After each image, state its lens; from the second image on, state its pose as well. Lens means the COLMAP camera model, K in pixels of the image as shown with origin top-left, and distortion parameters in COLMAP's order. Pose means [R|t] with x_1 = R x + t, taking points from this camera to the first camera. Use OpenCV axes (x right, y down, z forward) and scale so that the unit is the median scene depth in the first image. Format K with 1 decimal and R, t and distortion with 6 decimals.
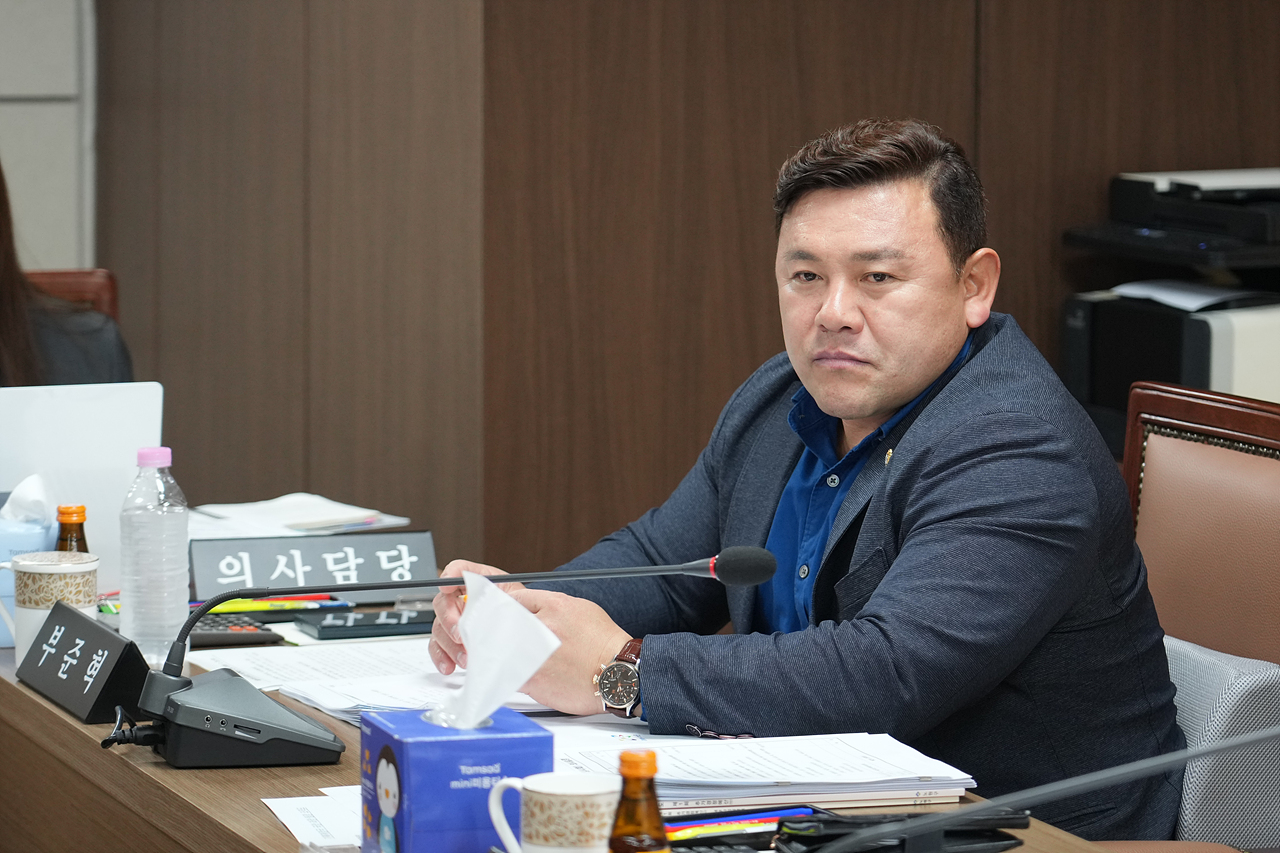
lens RADIAL K [[4787.9, 0, 640.0], [0, 4787.9, 426.5], [0, 0, 1]] dist [-0.054907, -0.102312]
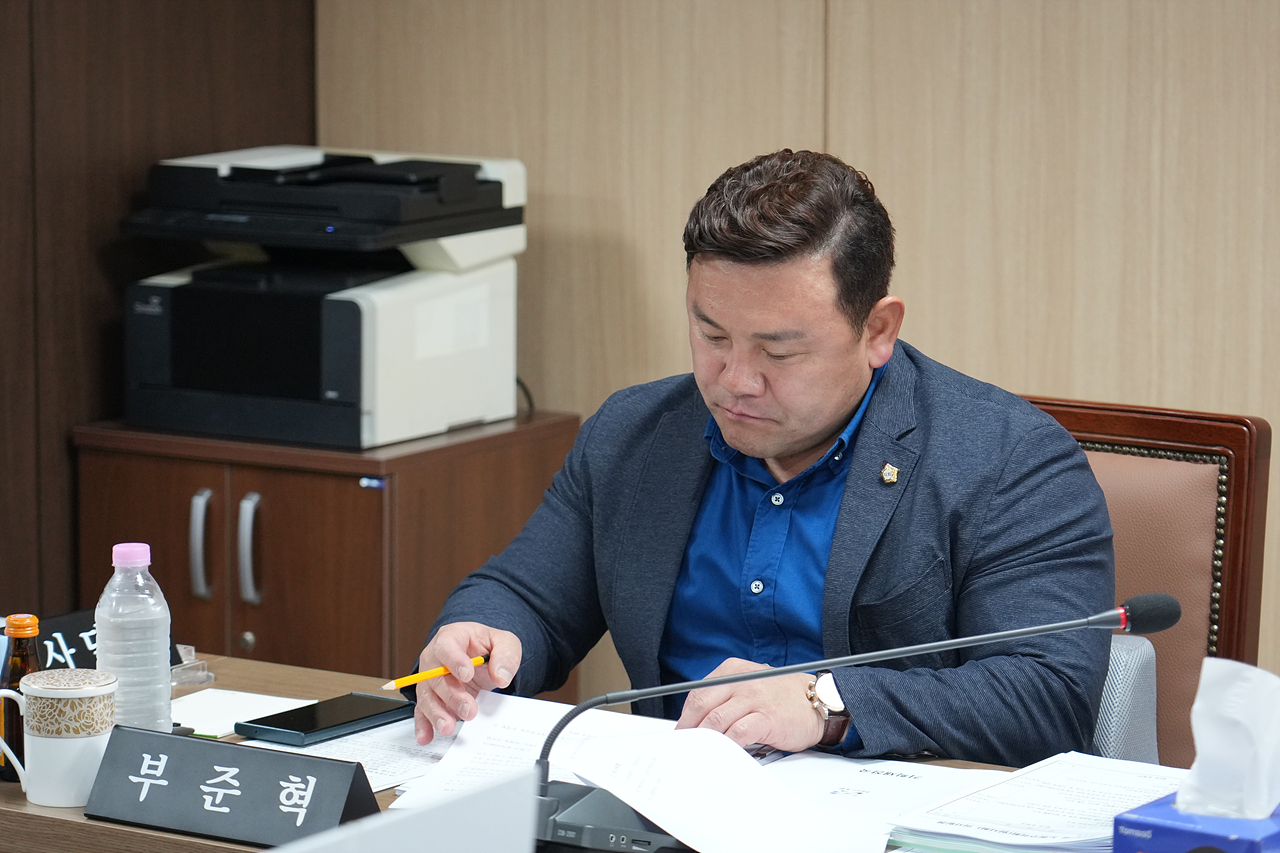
lens RADIAL K [[4243.8, 0, 640.0], [0, 4243.8, 426.5], [0, 0, 1]] dist [0.040814, -0.018889]
pose [[0.808388, -0.087671, 0.582084, -0.501011], [0.066836, 0.996122, 0.057212, -0.058888], [-0.584843, -0.007345, 0.811113, 0.289859]]
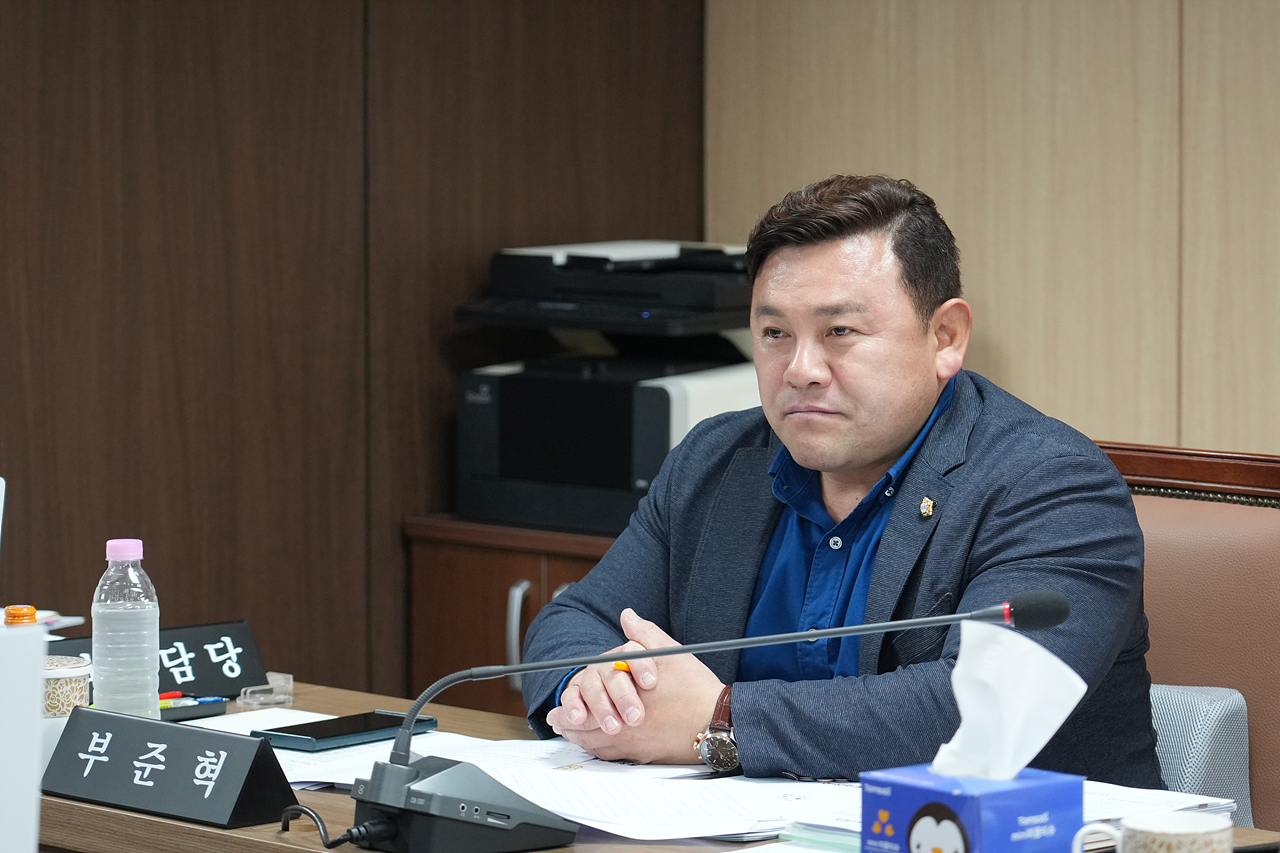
lens RADIAL K [[4702.0, 0, 640.0], [0, 4702.0, 426.5], [0, 0, 1]] dist [0.016895, -1.090394]
pose [[0.919371, -0.041063, 0.391243, -0.374691], [0.051051, 0.998581, -0.015156, 0.001418], [-0.390065, 0.033907, 0.920163, 0.111736]]
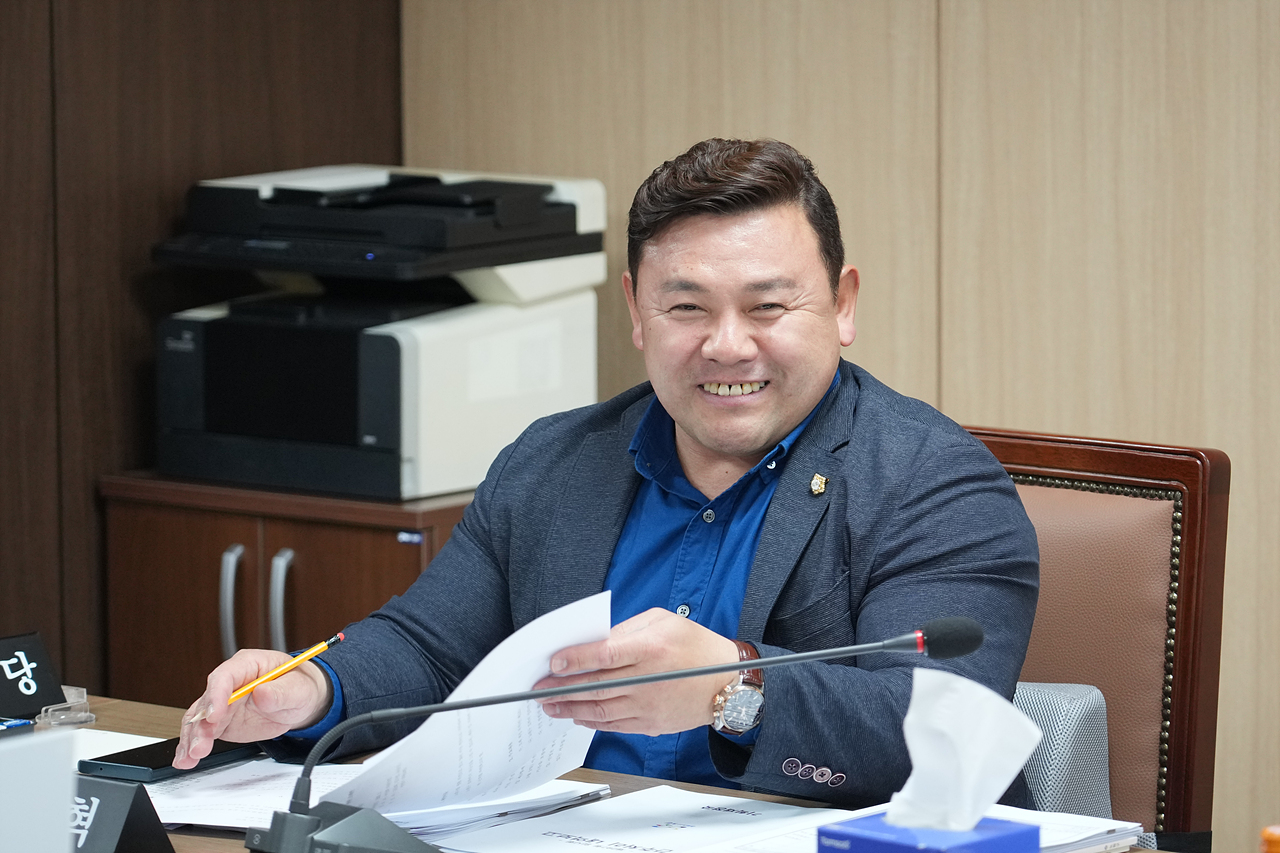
lens RADIAL K [[5494.3, 0, 640.0], [0, 5494.3, 426.5], [0, 0, 1]] dist [-0.015867, 0.056472]
pose [[0.870851, -0.072219, 0.486213, -0.491852], [0.067186, 0.997353, 0.027806, -0.041954], [-0.486934, 0.008452, 0.873398, 0.048594]]
